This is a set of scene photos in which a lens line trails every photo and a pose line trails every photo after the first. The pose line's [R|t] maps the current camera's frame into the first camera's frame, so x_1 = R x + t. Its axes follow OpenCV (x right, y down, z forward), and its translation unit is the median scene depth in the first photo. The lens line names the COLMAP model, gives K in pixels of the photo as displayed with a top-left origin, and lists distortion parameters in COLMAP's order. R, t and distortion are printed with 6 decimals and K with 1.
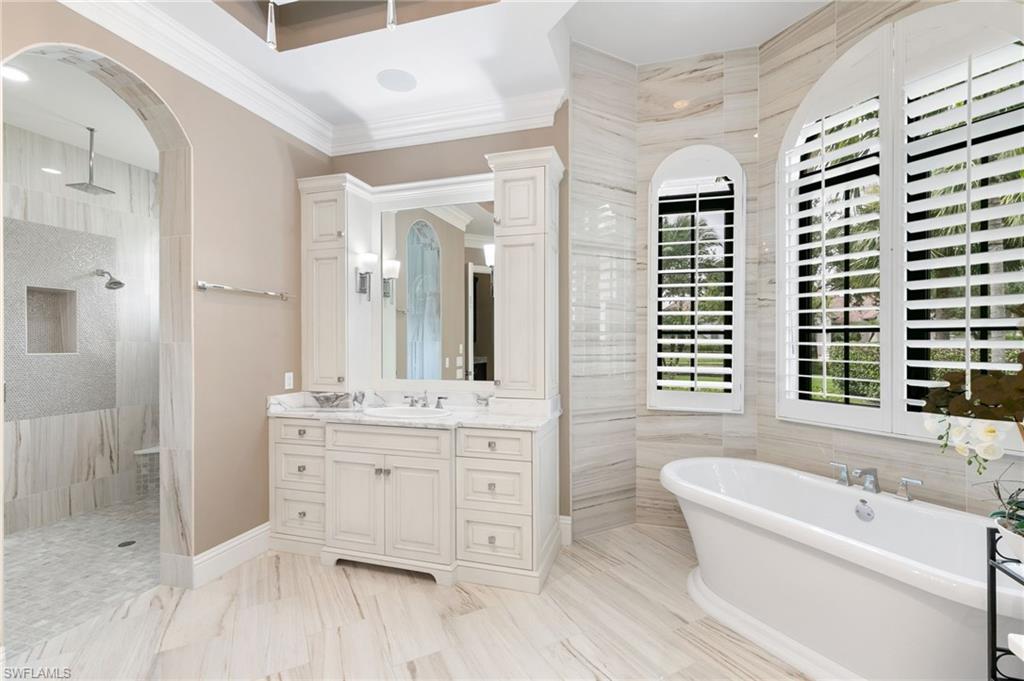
lens RADIAL K [[459.2, 0, 512.0], [0, 459.2, 340.5], [0, 0, 1]] dist [0.008019, -0.000671]
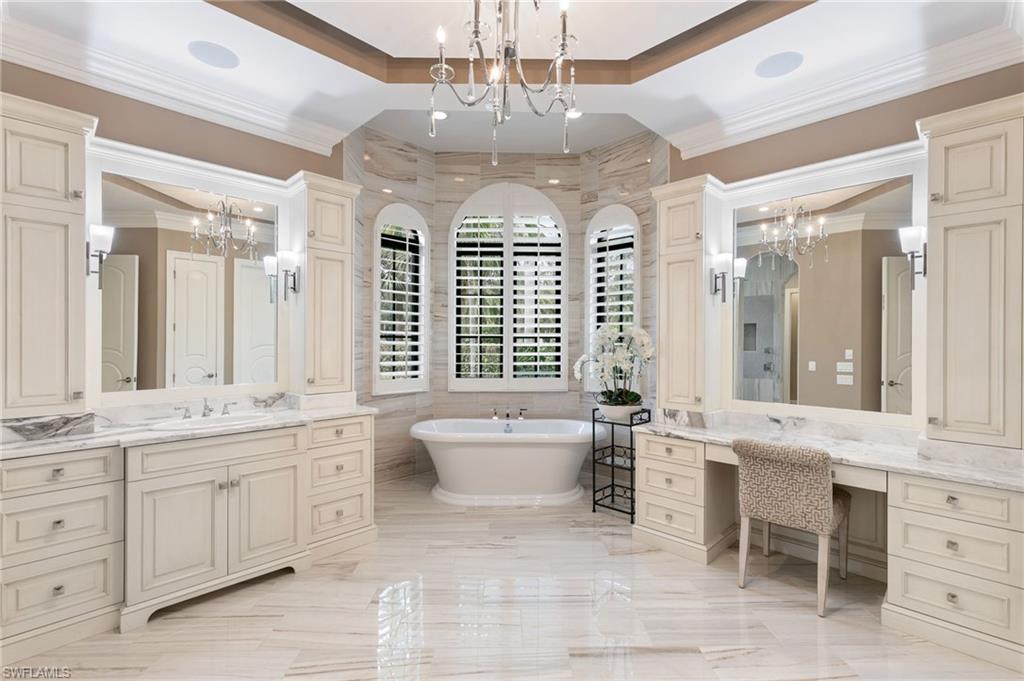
lens RADIAL K [[459.2, 0, 512.0], [0, 459.2, 340.5], [0, 0, 1]] dist [0.008019, -0.000671]
pose [[0.459485, 0.005285, 0.888170, -0.745560], [-0.005182, 0.999981, -0.003269, -0.003479], [-0.888171, -0.003100, 0.459504, 0.062655]]
